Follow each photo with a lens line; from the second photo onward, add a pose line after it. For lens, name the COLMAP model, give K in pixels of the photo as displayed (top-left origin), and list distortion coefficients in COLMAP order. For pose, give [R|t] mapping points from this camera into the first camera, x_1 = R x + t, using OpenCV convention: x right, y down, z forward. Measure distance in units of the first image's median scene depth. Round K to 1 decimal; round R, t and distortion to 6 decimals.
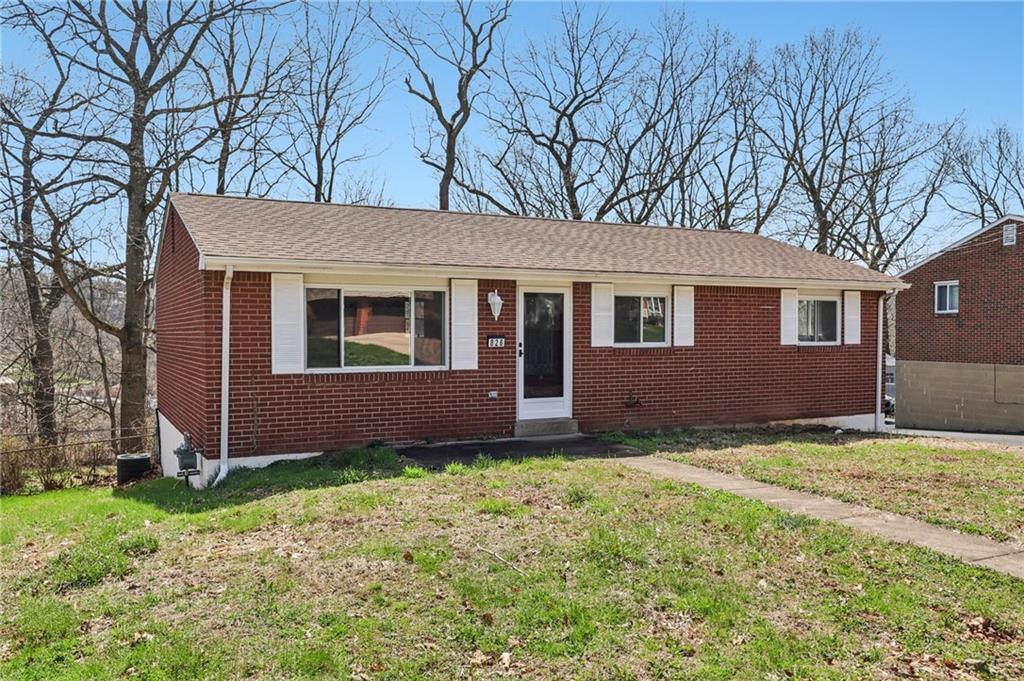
lens RADIAL K [[814.5, 0, 507.7], [0, 814.5, 351.9], [0, 0, 1]] dist [0.000023, -0.003436]
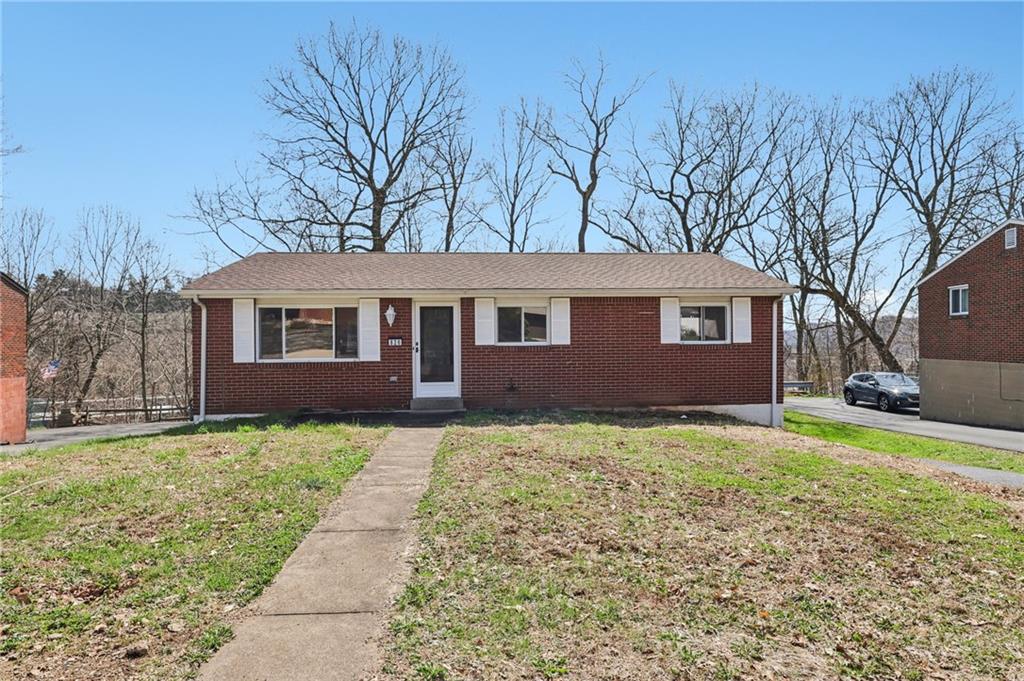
lens RADIAL K [[552.7, 0, 512.0], [0, 552.7, 340.5], [0, 0, 1]] dist [-0.000736, -0.000350]
pose [[0.923473, -0.006778, -0.383603, 0.481672], [-0.001505, 0.999772, -0.021287, 0.004989], [0.383660, 0.020235, 0.923253, 0.167573]]
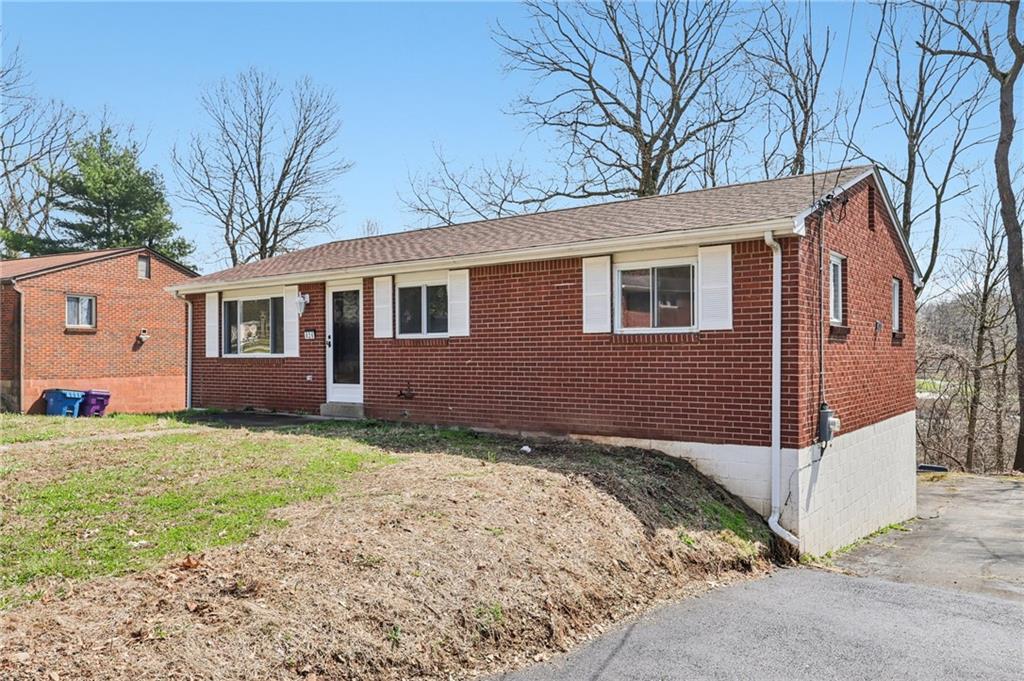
lens RADIAL K [[760.8, 0, 514.3], [0, 760.8, 349.9], [0, 0, 1]] dist [0.009240, 0.002465]
pose [[0.438952, -0.007675, -0.898478, 1.006834], [-0.018189, 0.999683, -0.017426, 0.021626], [0.898327, 0.023991, 0.438673, 0.688180]]
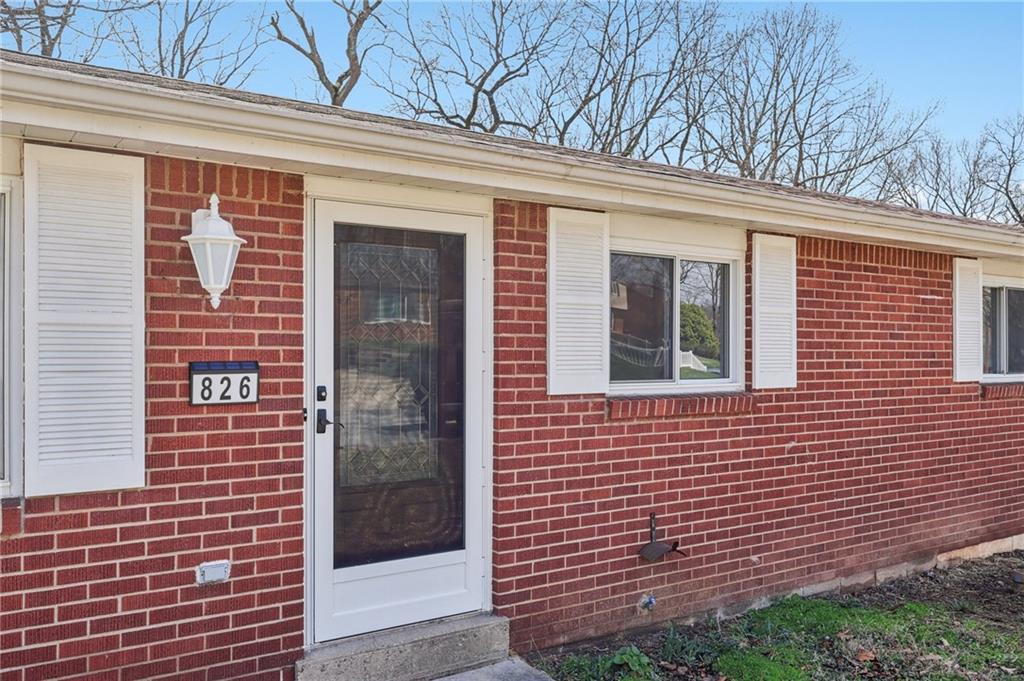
lens RADIAL K [[796.5, 0, 510.8], [0, 796.5, 353.0], [0, 0, 1]] dist [0.000864, 0.000962]
pose [[0.994933, 0.000675, 0.100537, 0.050856], [0.002175, 0.999599, -0.028231, -0.013773], [-0.100516, 0.028306, 0.994533, 0.632530]]
